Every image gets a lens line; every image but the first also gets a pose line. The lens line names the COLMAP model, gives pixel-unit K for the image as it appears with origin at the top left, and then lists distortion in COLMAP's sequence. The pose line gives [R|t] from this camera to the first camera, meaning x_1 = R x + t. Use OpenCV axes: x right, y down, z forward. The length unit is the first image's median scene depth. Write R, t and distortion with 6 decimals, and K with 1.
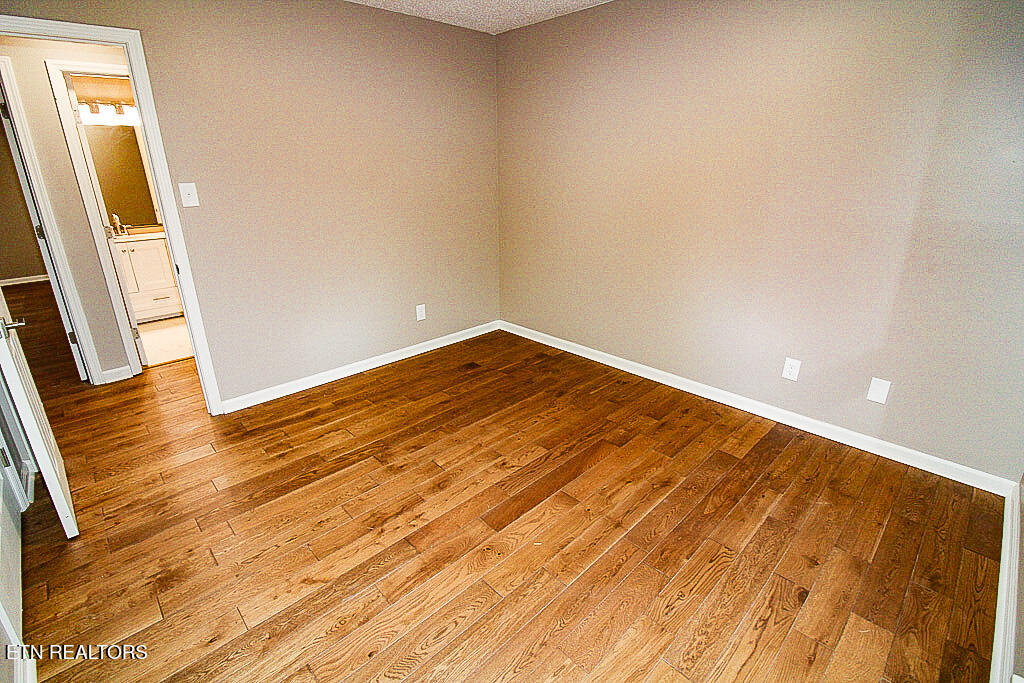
lens RADIAL K [[473.8, 0, 507.0], [0, 473.8, 335.3], [0, 0, 1]] dist [-0.004231, -0.009104]
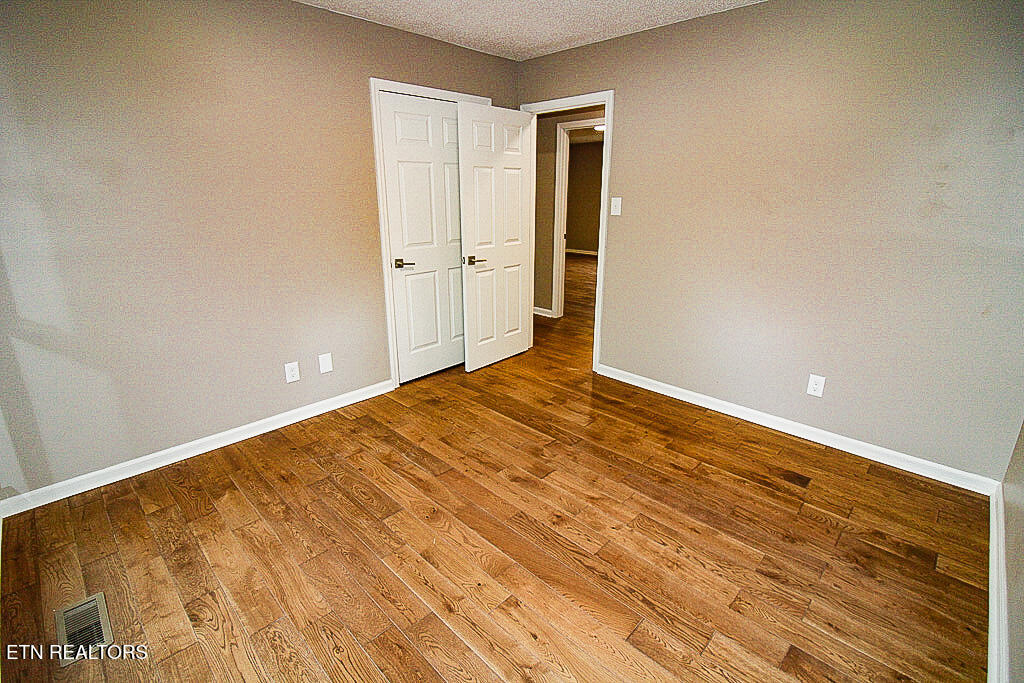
lens RADIAL K [[473.8, 0, 507.5], [0, 473.8, 327.9], [0, 0, 1]] dist [-0.004231, -0.009104]
pose [[0.025863, 0.287762, -0.957353, 0.784609], [-0.335580, 0.904600, 0.262840, -0.265872], [0.941657, 0.314471, 0.119963, 0.733238]]
